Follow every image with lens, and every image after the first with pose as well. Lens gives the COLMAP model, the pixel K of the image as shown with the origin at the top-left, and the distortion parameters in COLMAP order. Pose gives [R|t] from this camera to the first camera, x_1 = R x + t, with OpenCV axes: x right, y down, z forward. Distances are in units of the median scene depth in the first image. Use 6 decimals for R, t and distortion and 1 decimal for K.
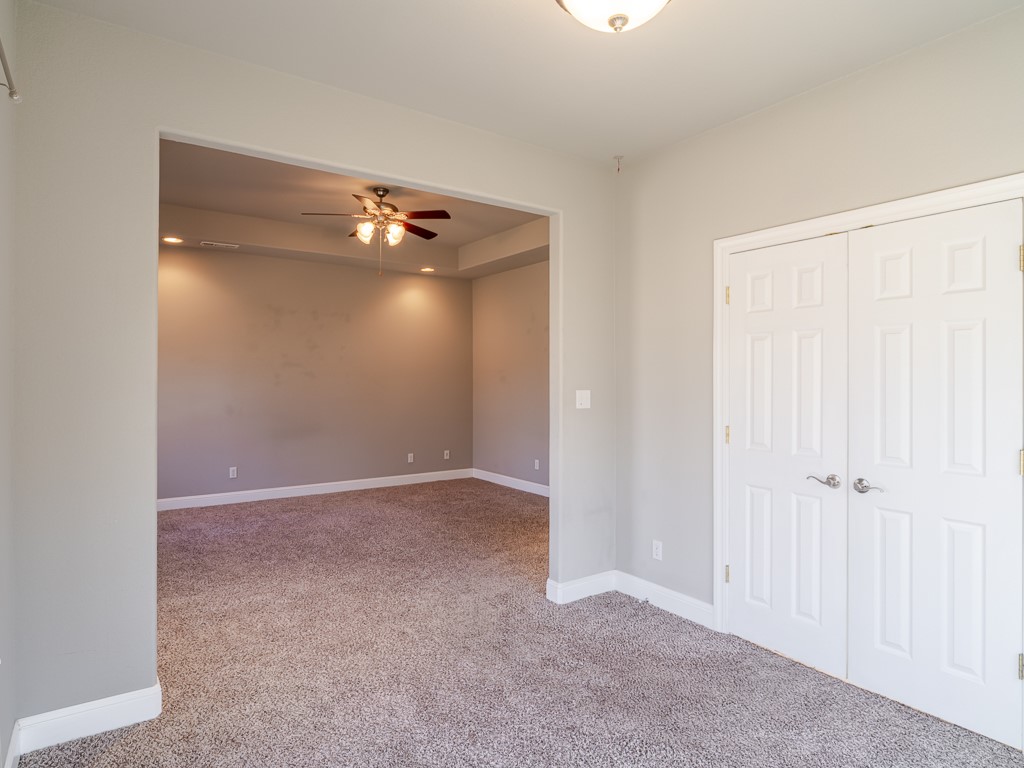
lens RADIAL K [[599.8, 0, 509.2], [0, 599.8, 382.5], [0, 0, 1]] dist [0.002689, -0.002343]
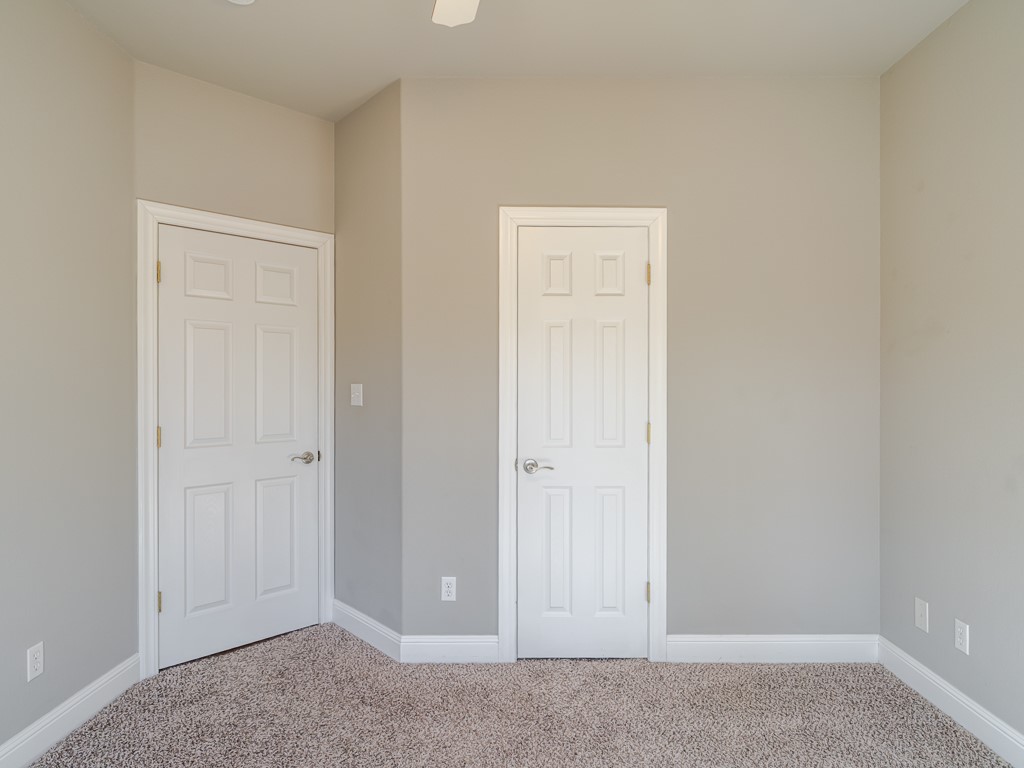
lens RADIAL K [[599.8, 0, 512.8], [0, 599.8, 375.9], [0, 0, 1]] dist [0.002689, -0.002343]
pose [[0.568449, -0.013724, 0.822604, -0.331259], [0.004675, 0.999899, 0.013451, -0.007490], [-0.822705, -0.003800, 0.568456, 0.468171]]
